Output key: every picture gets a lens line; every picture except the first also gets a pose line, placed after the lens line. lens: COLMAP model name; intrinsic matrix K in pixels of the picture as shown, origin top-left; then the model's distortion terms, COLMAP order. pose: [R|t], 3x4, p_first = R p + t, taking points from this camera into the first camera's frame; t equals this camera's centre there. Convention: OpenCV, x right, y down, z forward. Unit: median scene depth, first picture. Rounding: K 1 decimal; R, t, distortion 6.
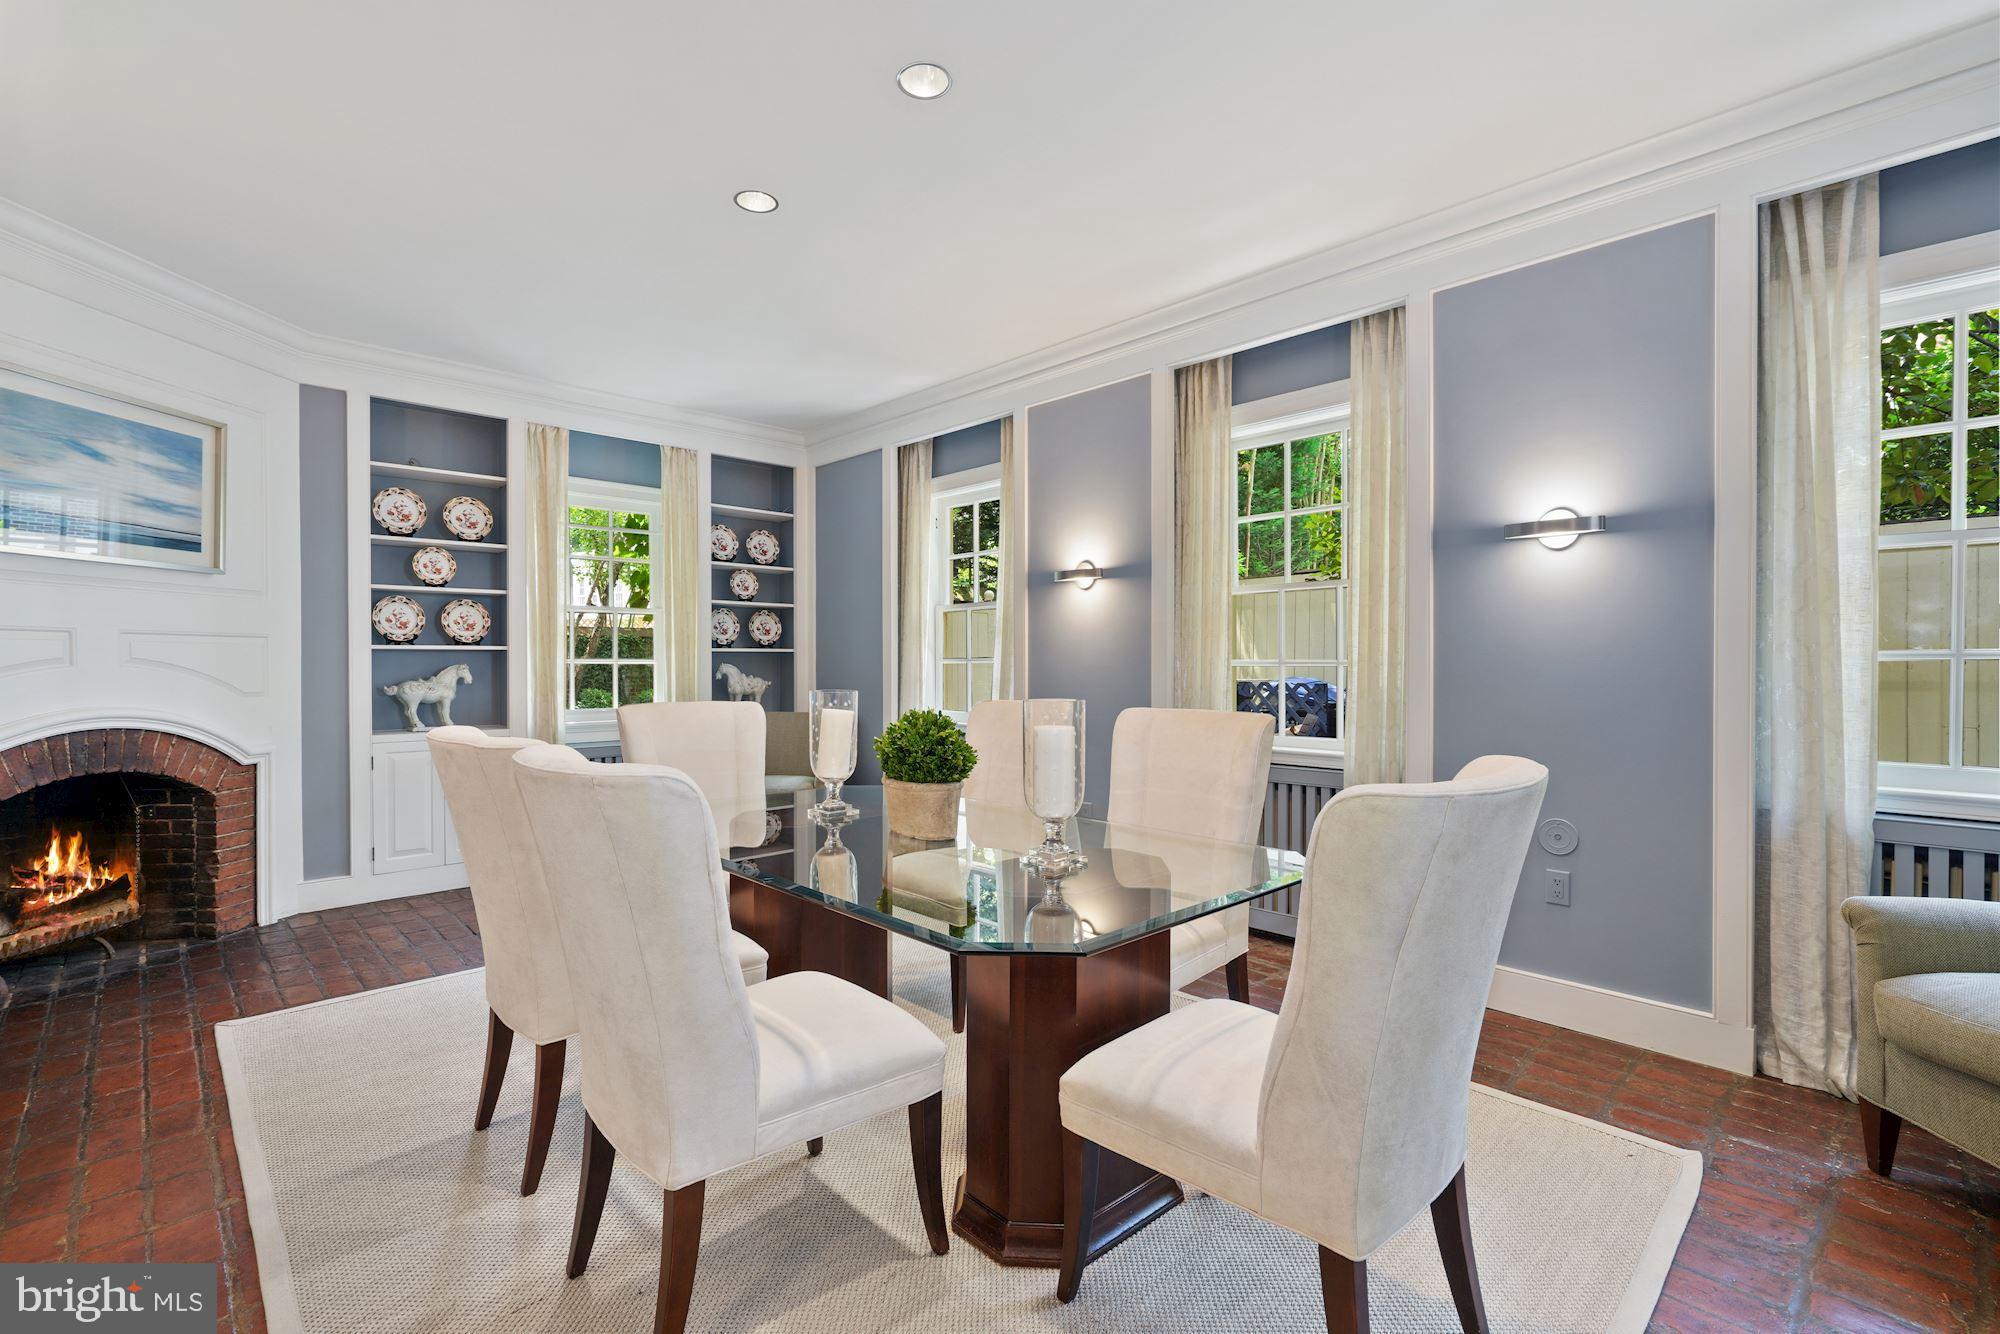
lens RADIAL K [[919.4, 0, 1000.0], [0, 919.4, 665.7], [0, 0, 1]] dist [-0.004259, 0.002305]
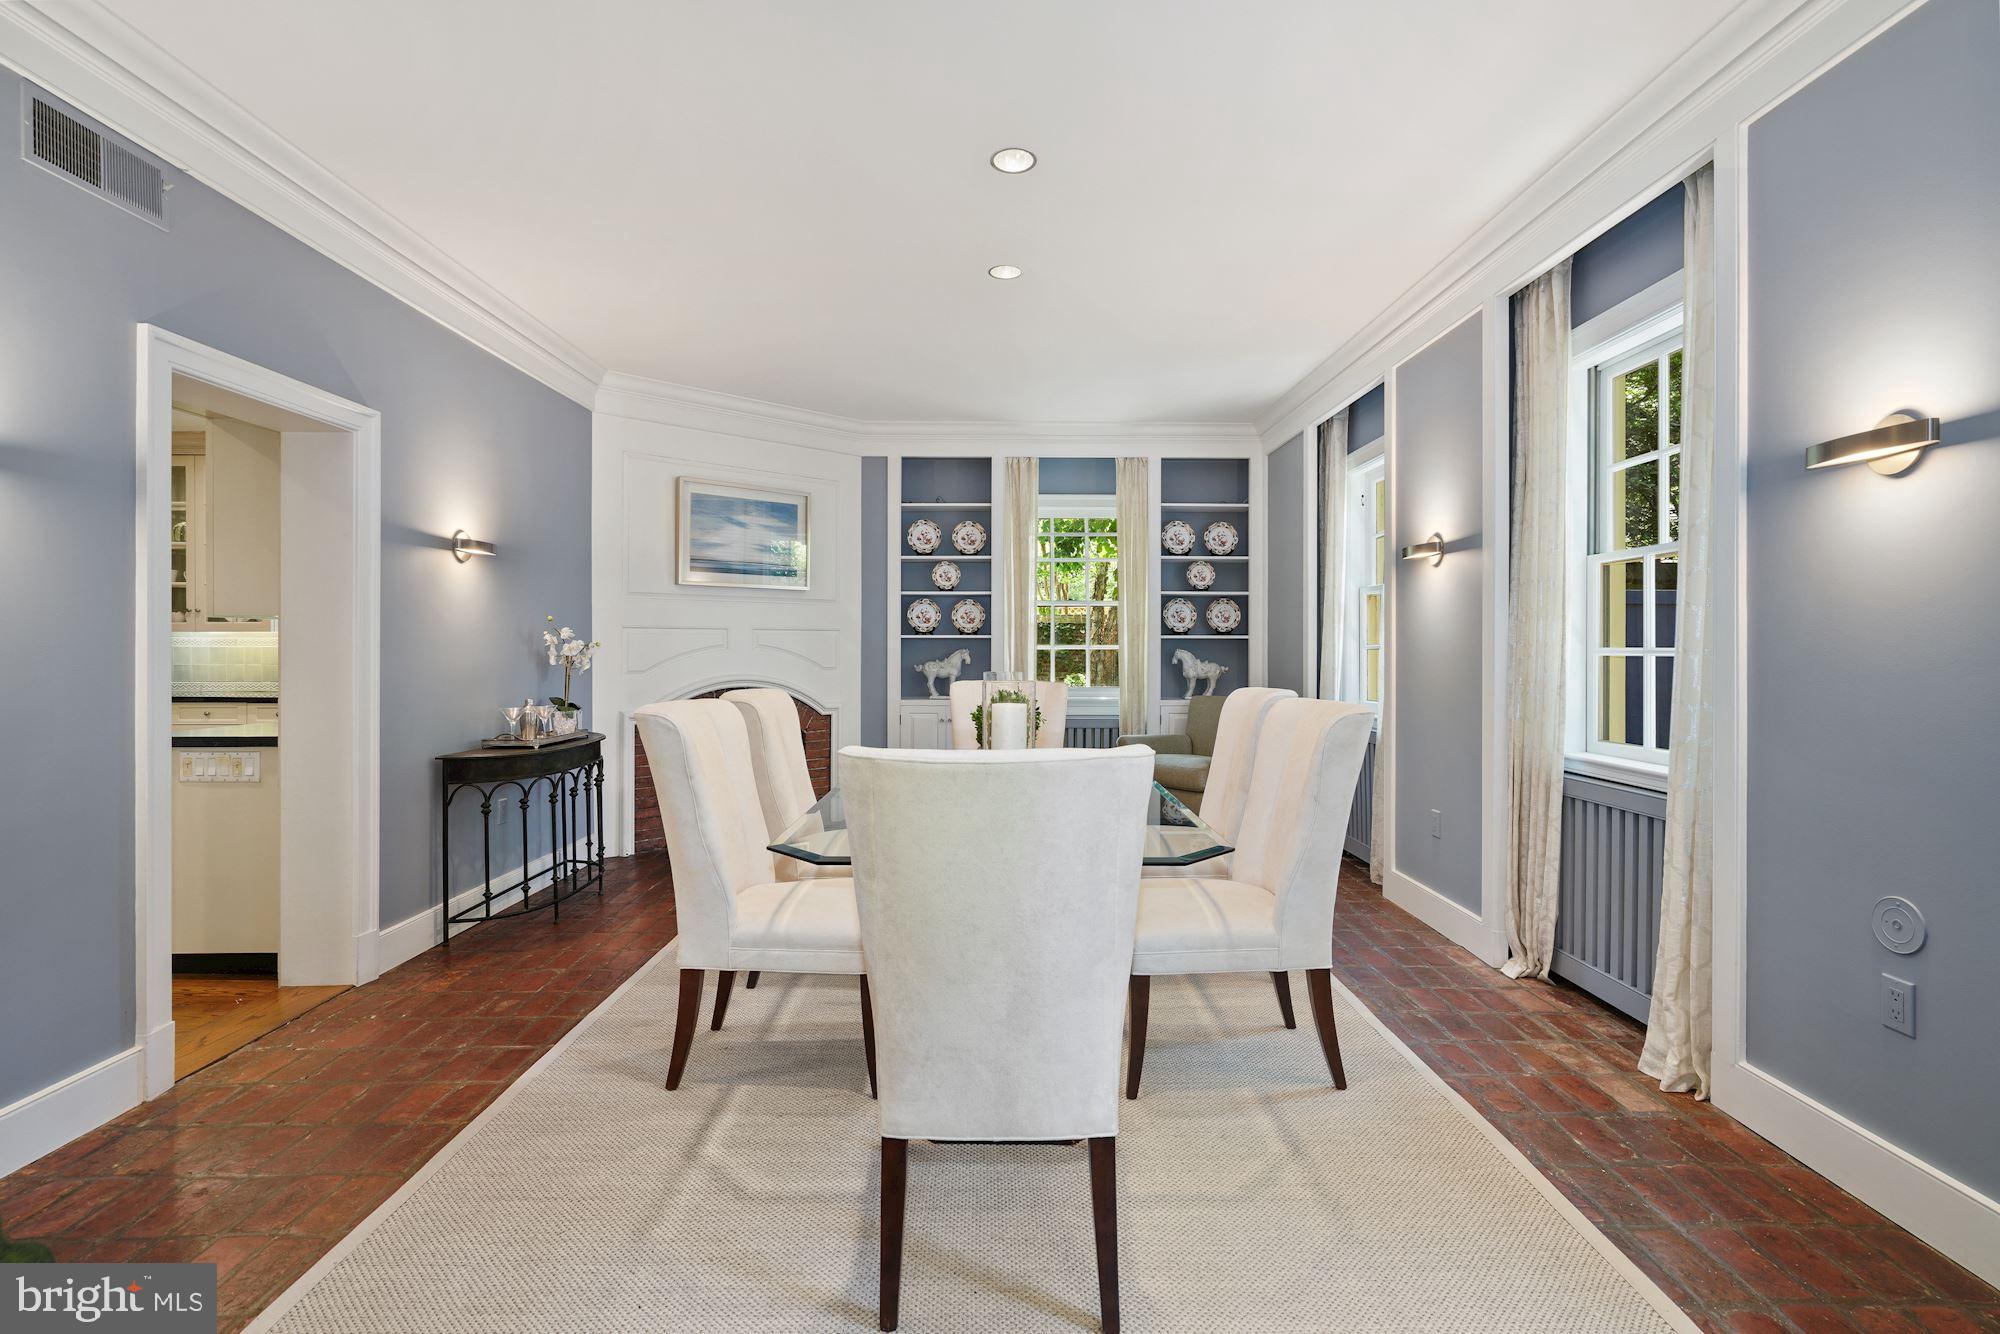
lens RADIAL K [[919.4, 0, 947.5], [0, 919.4, 652.9], [0, 0, 1]] dist [-0.004259, 0.002305]
pose [[0.716305, 0.006423, -0.697758, 0.311641], [-0.005780, 0.999978, 0.003272, -0.000379], [0.697764, 0.001690, 0.716326, 0.042772]]
